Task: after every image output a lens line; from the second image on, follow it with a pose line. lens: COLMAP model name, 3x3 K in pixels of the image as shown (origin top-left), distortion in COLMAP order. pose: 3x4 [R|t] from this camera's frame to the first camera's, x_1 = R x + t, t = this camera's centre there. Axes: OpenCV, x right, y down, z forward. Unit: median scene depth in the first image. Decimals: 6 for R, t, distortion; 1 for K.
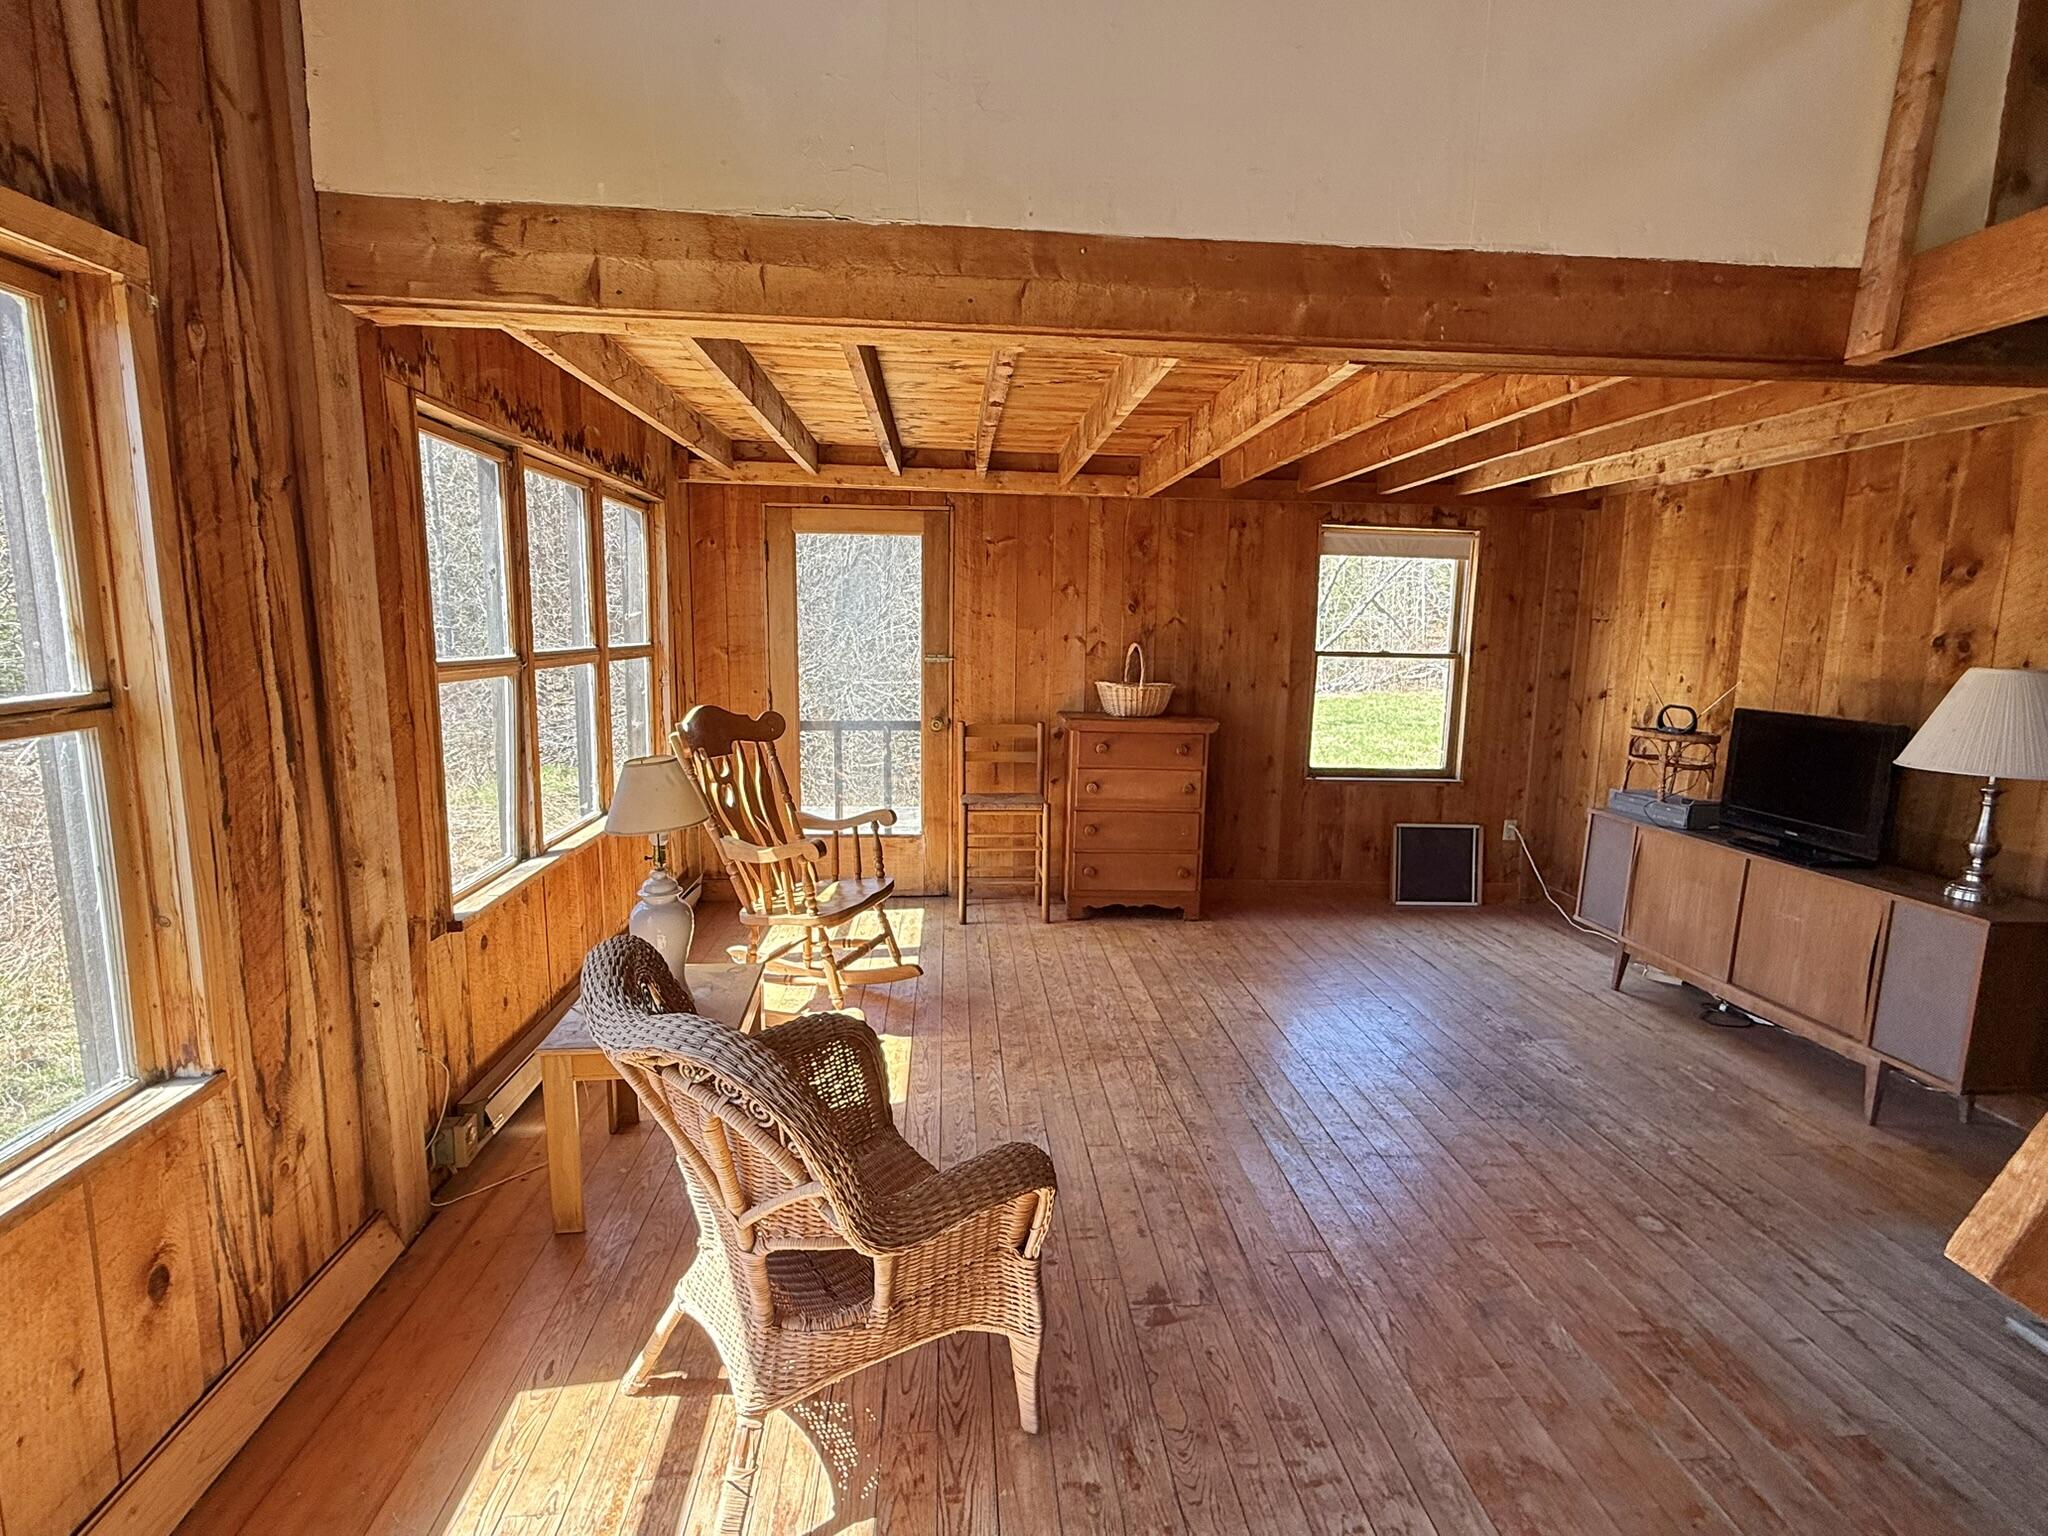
lens RADIAL K [[998.3, 0, 1013.0], [0, 998.3, 773.3], [0, 0, 1]] dist [0.000223, 0.000482]
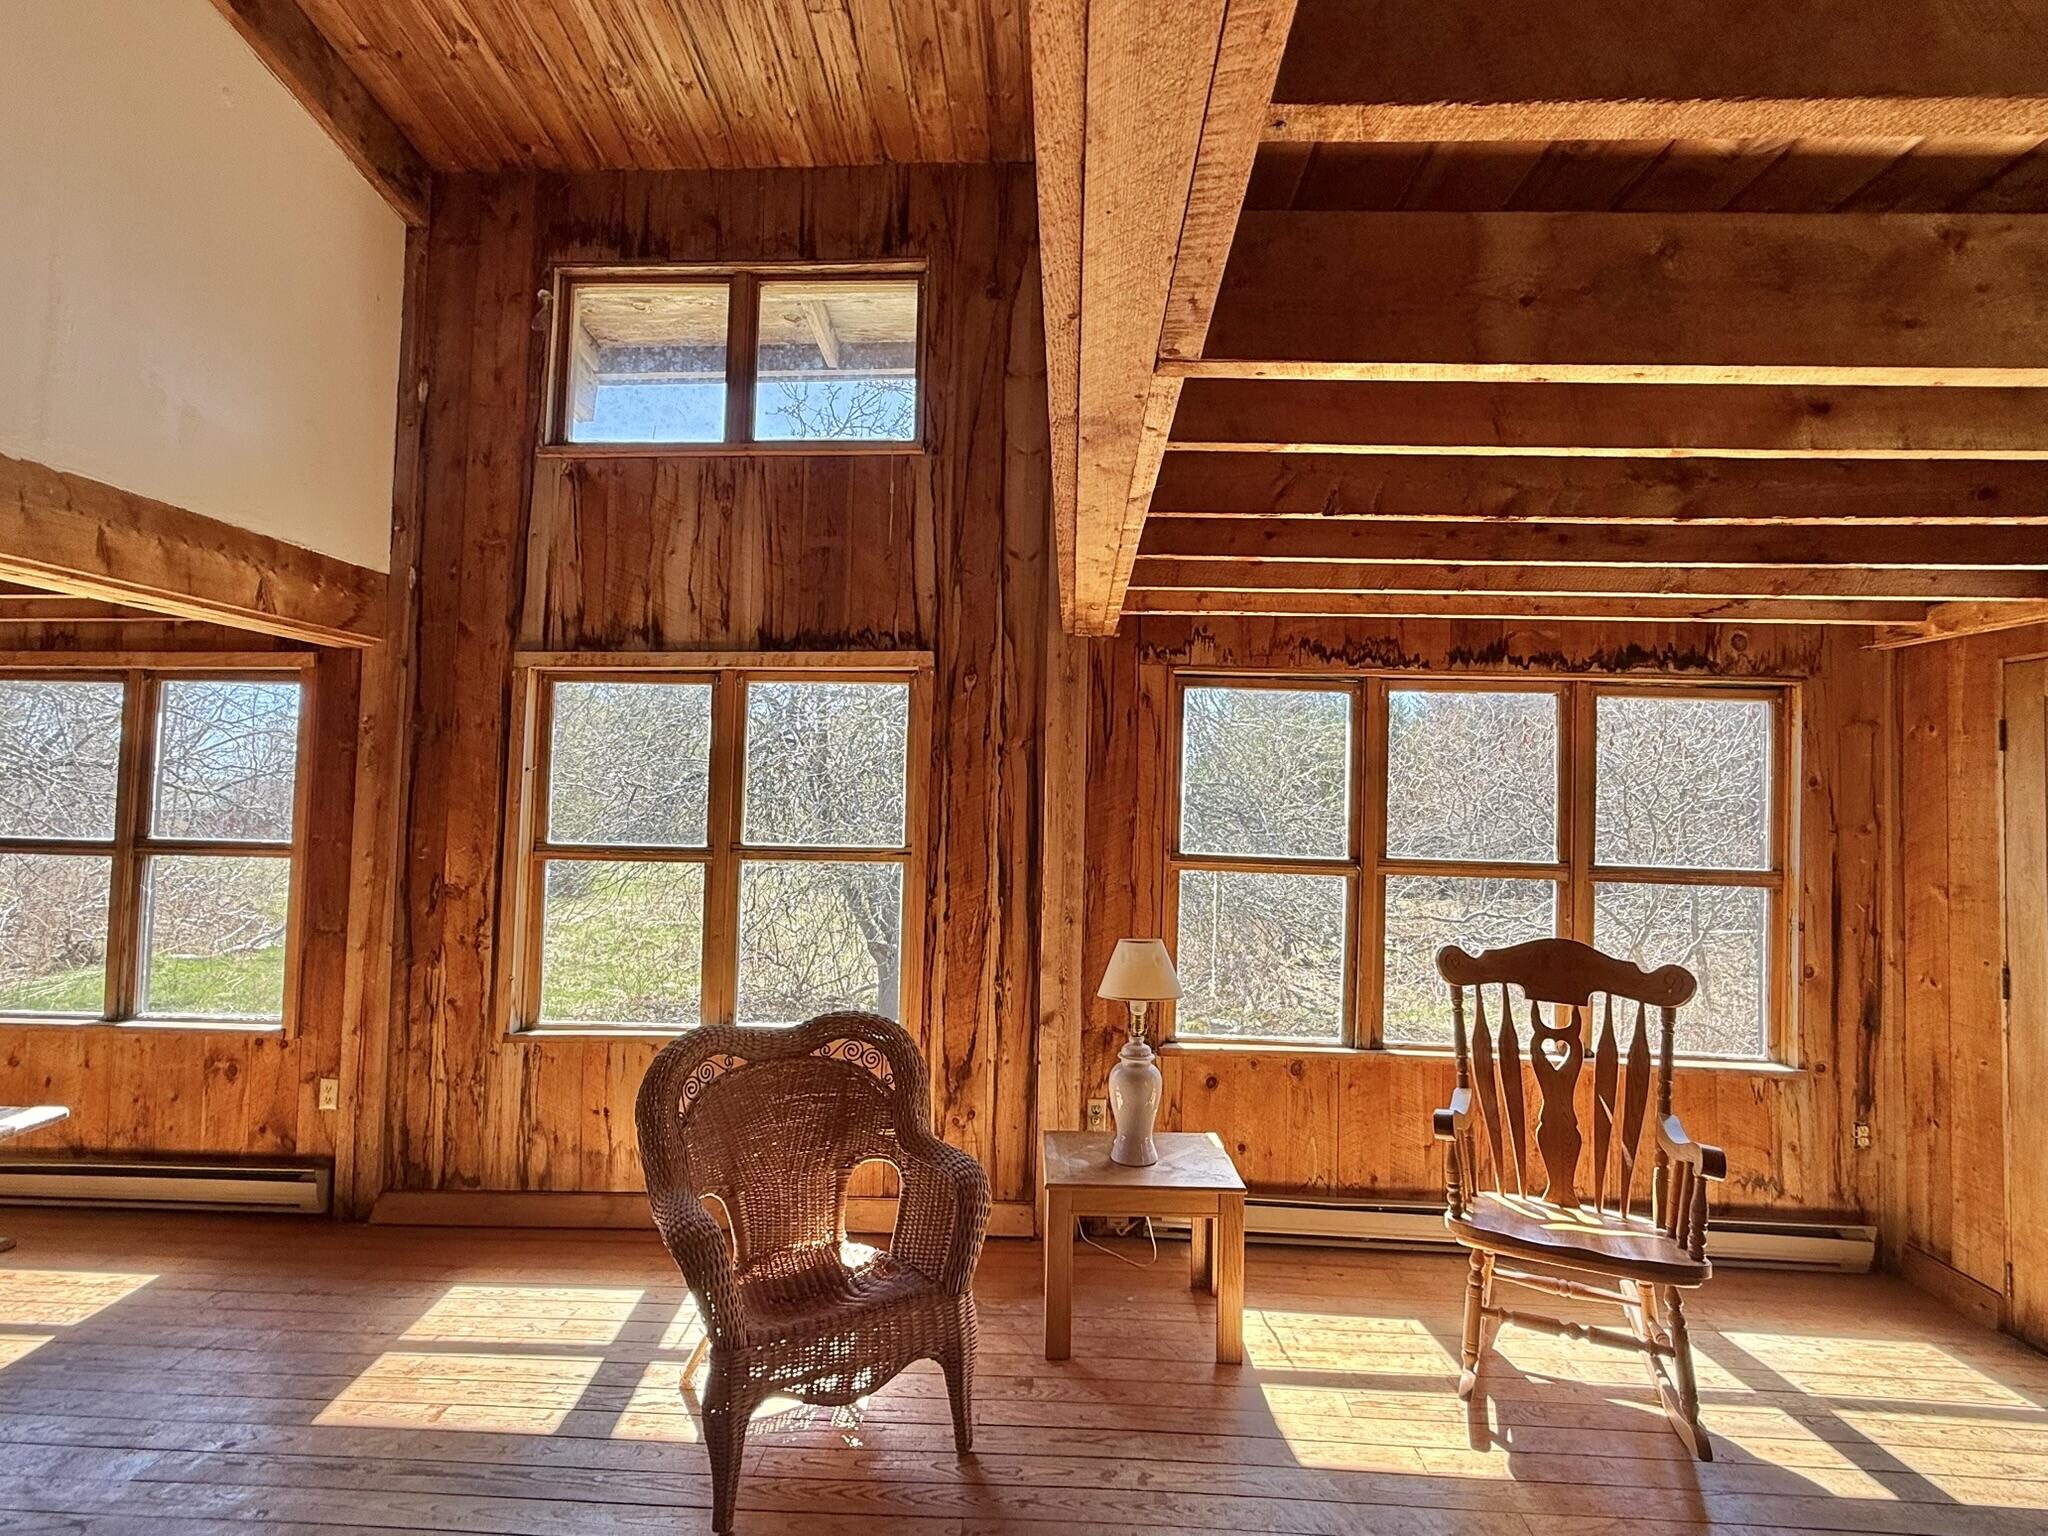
lens RADIAL K [[998.3, 0, 1023.3], [0, 998.3, 769.0], [0, 0, 1]] dist [0.000223, 0.000482]
pose [[-0.108806, -0.045744, -0.993010, 1.059474], [-0.177436, 0.983792, -0.025878, -0.198204], [0.978099, 0.173380, -0.115160, 1.212780]]
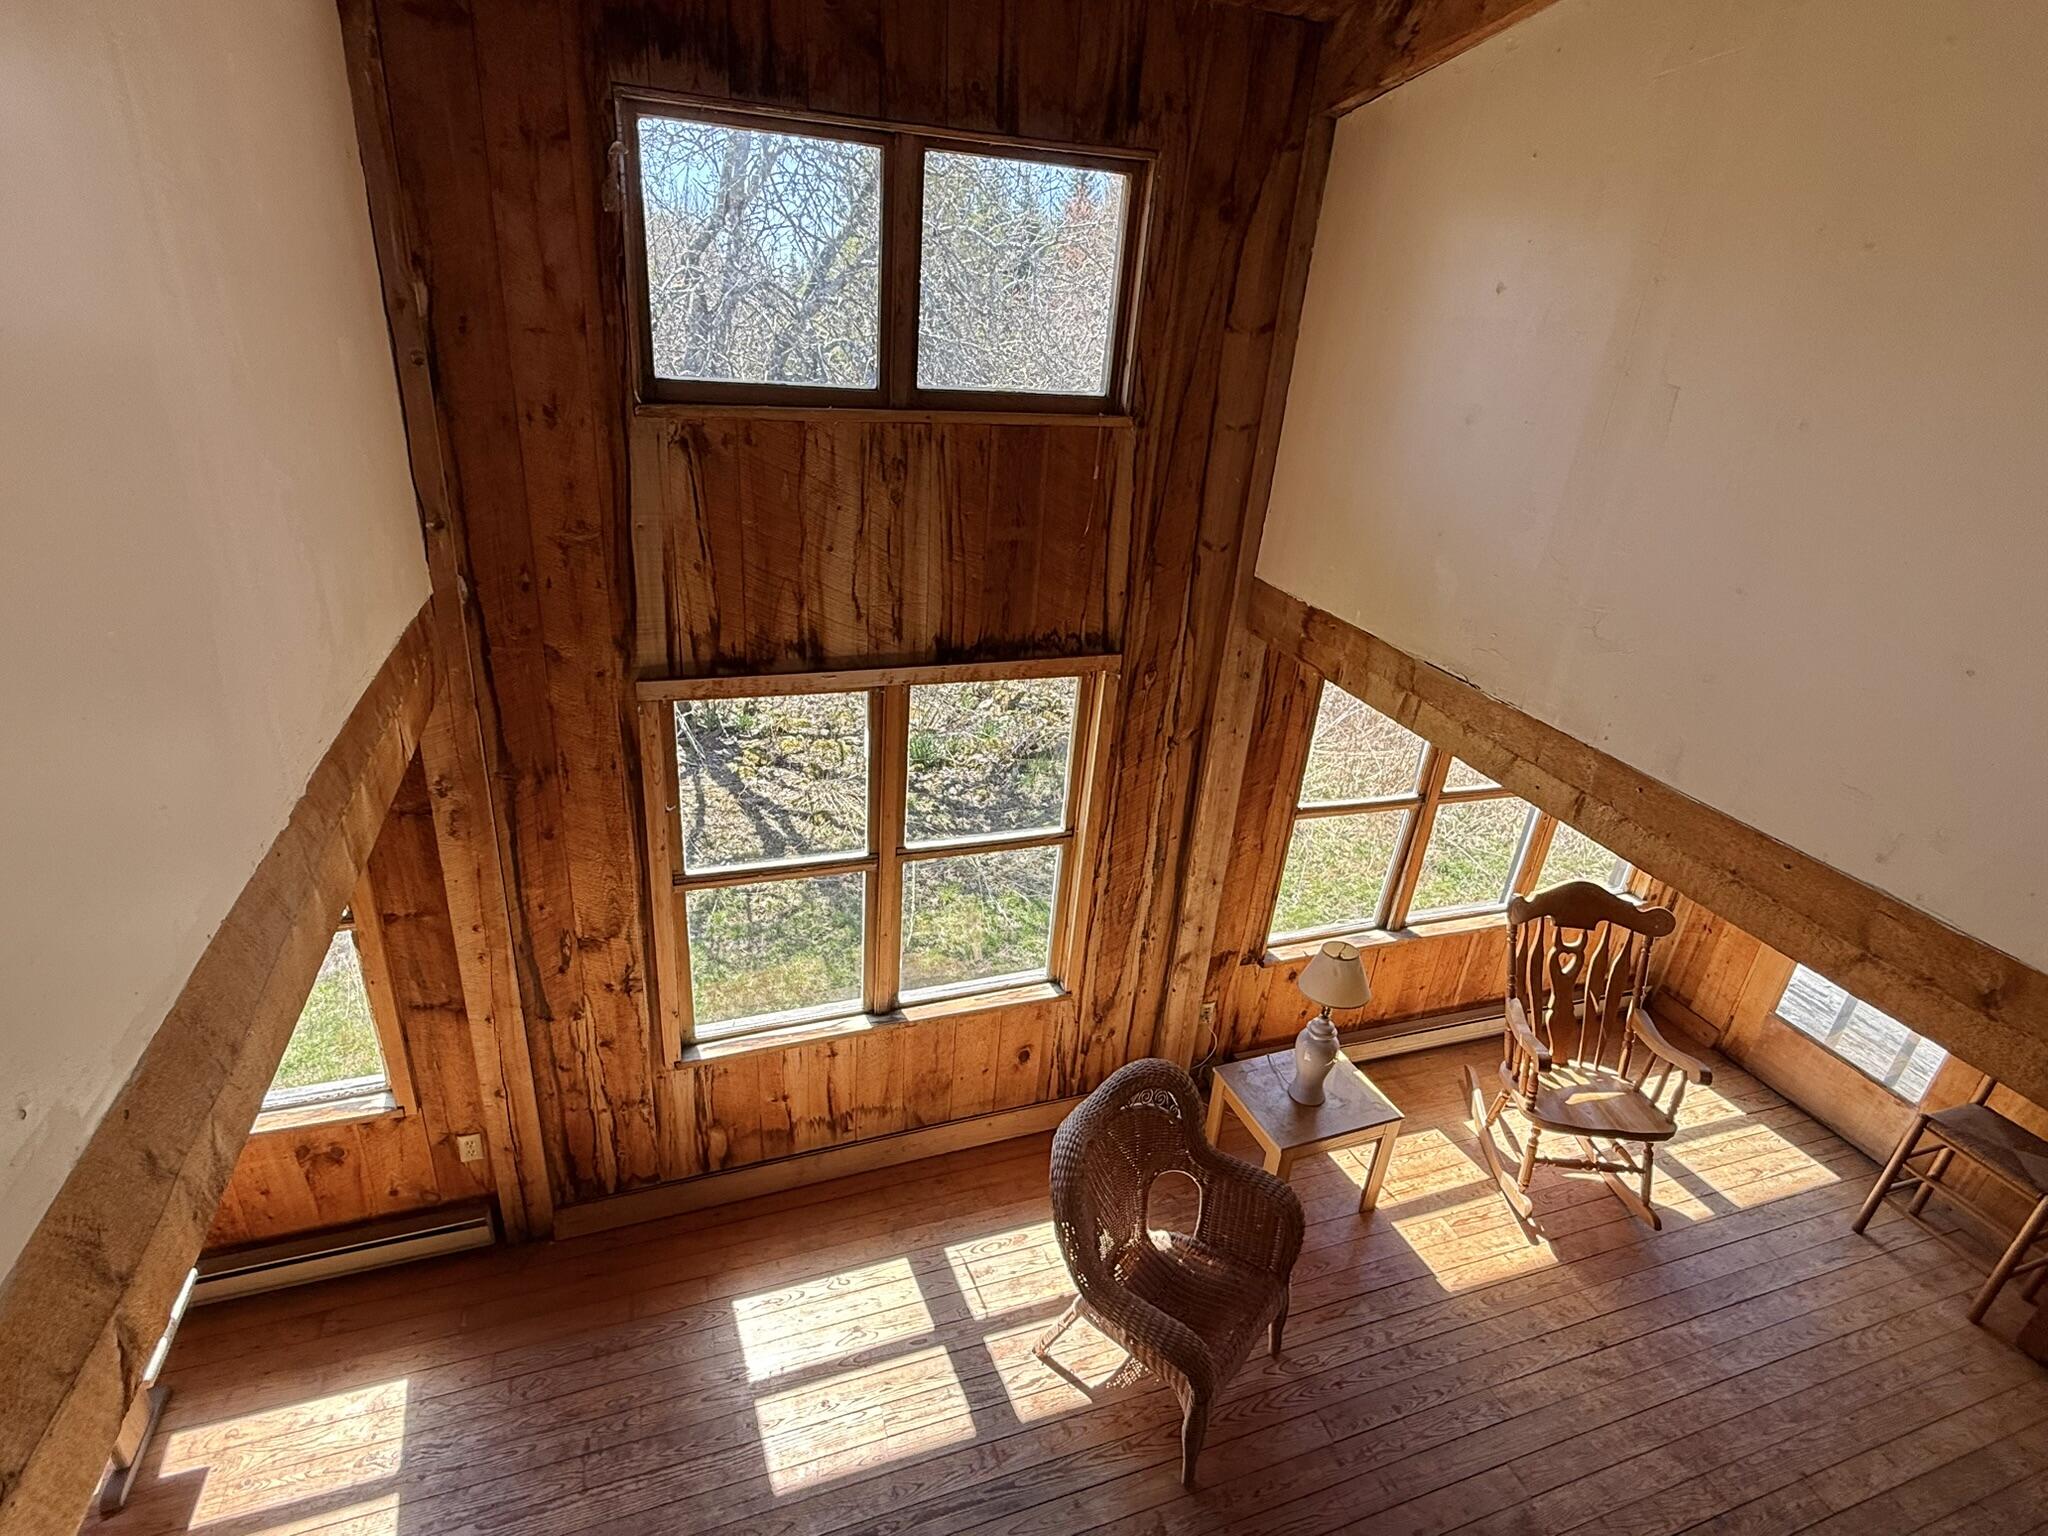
lens RADIAL K [[998.3, 0, 1020.3], [0, 998.3, 768.0], [0, 0, 1]] dist [0.000223, 0.000482]
pose [[0.265181, 0.402771, -0.876045, 0.810395], [-0.218740, 0.910014, 0.352175, -0.807762], [0.939059, 0.098236, 0.329421, 0.110600]]
